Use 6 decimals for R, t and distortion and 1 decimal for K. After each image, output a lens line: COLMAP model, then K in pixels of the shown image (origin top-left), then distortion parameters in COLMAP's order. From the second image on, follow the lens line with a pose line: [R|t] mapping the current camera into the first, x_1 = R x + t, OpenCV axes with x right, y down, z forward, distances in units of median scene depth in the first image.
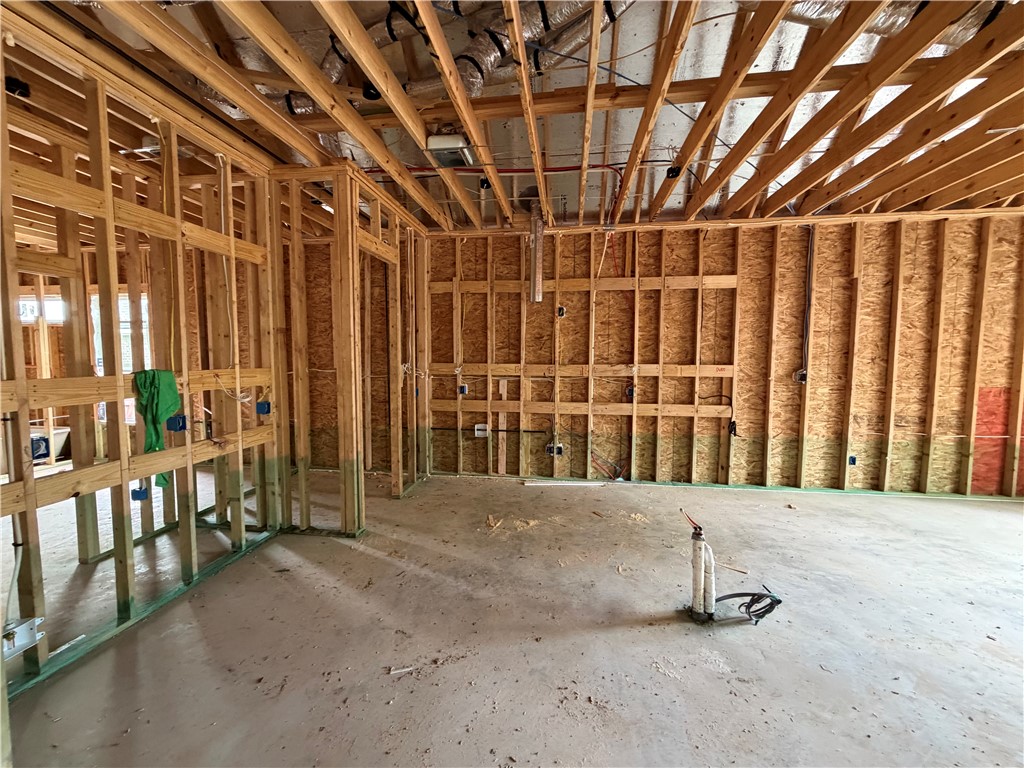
lens RADIAL K [[407.1, 0, 510.1], [0, 407.1, 382.3], [0, 0, 1]] dist [0.001130, -0.000142]
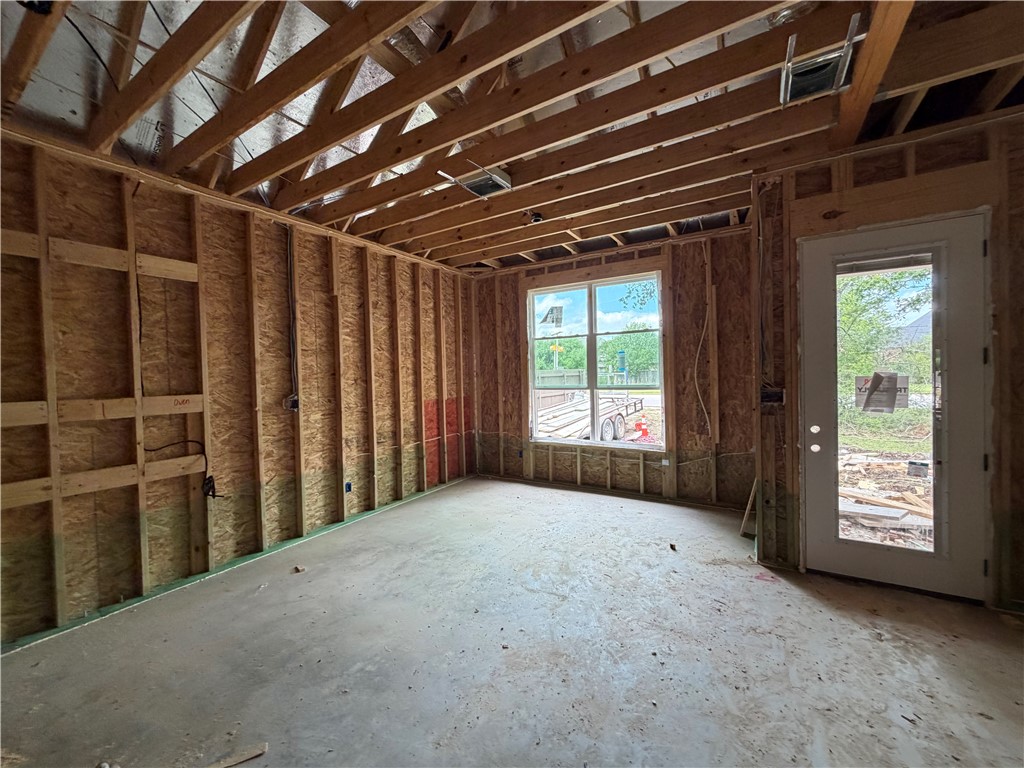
lens RADIAL K [[407.1, 0, 510.1], [0, 407.1, 382.3], [0, 0, 1]] dist [0.001130, -0.000142]
pose [[0.401196, -0.031787, 0.915440, 0.131719], [0.086911, 0.996210, -0.003498, -0.014960], [-0.911860, 0.080966, 0.402438, 0.255553]]
